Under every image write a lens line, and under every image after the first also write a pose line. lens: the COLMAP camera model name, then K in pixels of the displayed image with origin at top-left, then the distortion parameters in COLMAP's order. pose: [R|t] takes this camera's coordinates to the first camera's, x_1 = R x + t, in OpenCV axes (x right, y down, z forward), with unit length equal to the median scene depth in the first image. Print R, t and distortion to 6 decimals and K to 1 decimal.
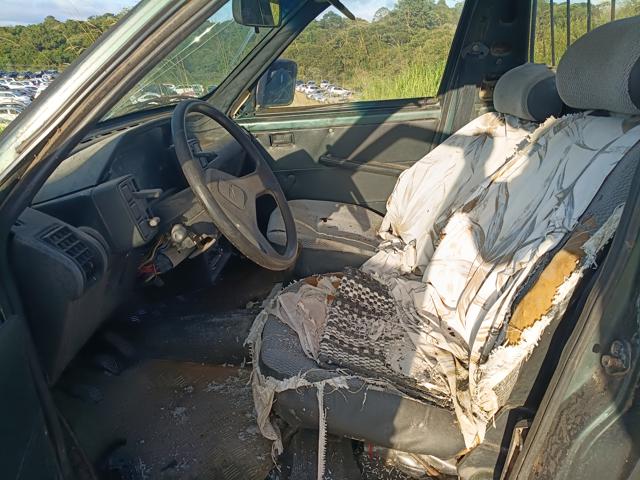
lens RADIAL K [[477.7, 0, 320.0], [0, 477.7, 240.0], [0, 0, 1]] dist [-0.012405, -0.009801]
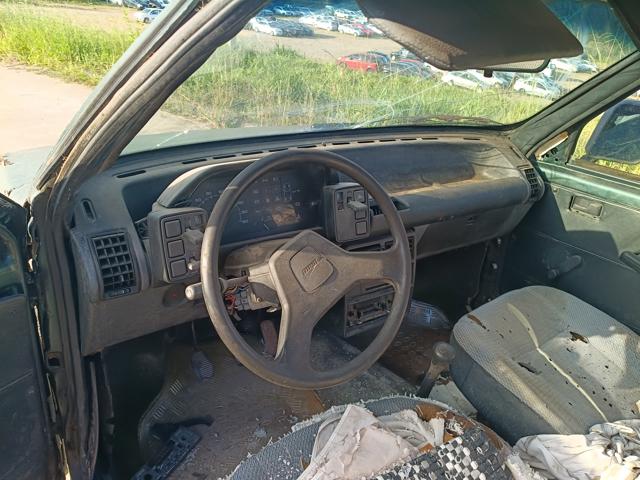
lens RADIAL K [[474.9, 0, 320.0], [0, 474.9, 240.0], [0, 0, 1]] dist [-0.001746, -0.064504]
pose [[0.601473, 0.418670, -0.680401, 0.189555], [-0.382462, 0.898641, 0.214864, -0.172849], [0.701394, 0.130992, 0.700634, 0.235664]]
